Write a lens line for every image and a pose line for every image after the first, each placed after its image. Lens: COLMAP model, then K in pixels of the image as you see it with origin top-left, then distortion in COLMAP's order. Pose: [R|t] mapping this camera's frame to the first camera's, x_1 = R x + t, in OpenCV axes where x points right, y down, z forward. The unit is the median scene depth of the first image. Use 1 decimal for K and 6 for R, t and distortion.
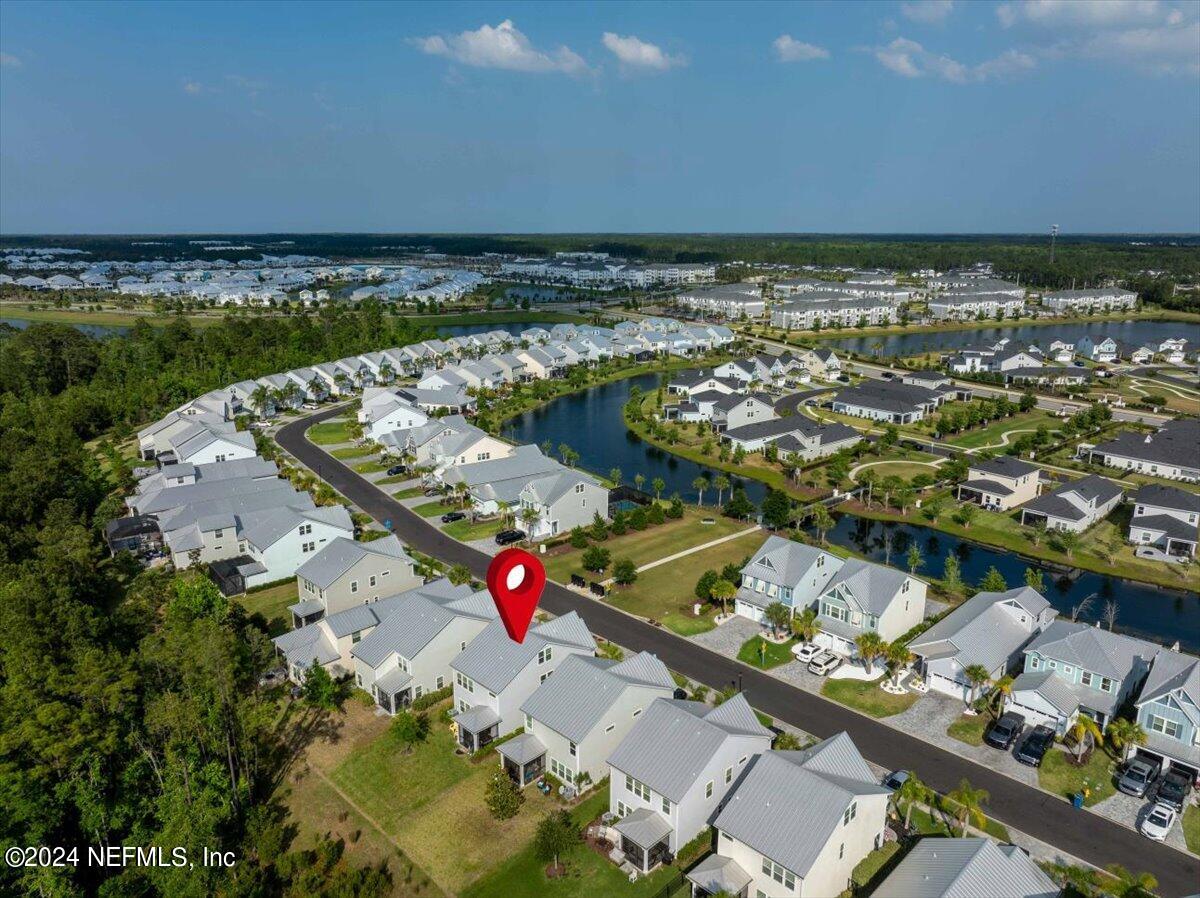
lens RADIAL K [[820.9, 0, 600.0], [0, 820.9, 449.0], [0, 0, 1]] dist [0.001264, -0.000509]
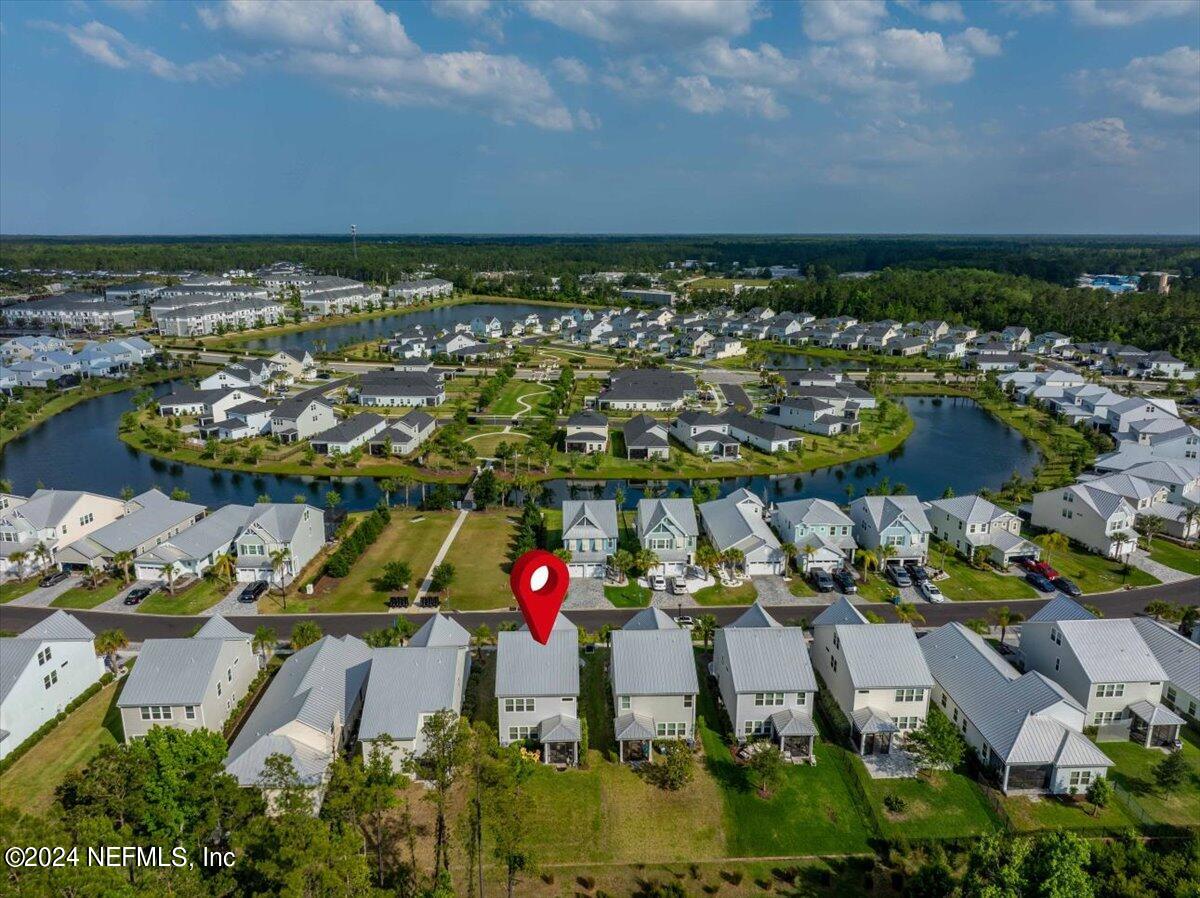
lens RADIAL K [[820.9, 0, 600.0], [0, 820.9, 449.0], [0, 0, 1]] dist [0.001264, -0.000509]
pose [[0.687695, -0.186797, 0.701557, -0.205807], [0.187172, 0.979283, 0.077271, -0.015000], [-0.701457, 0.078173, 0.708412, 0.077896]]
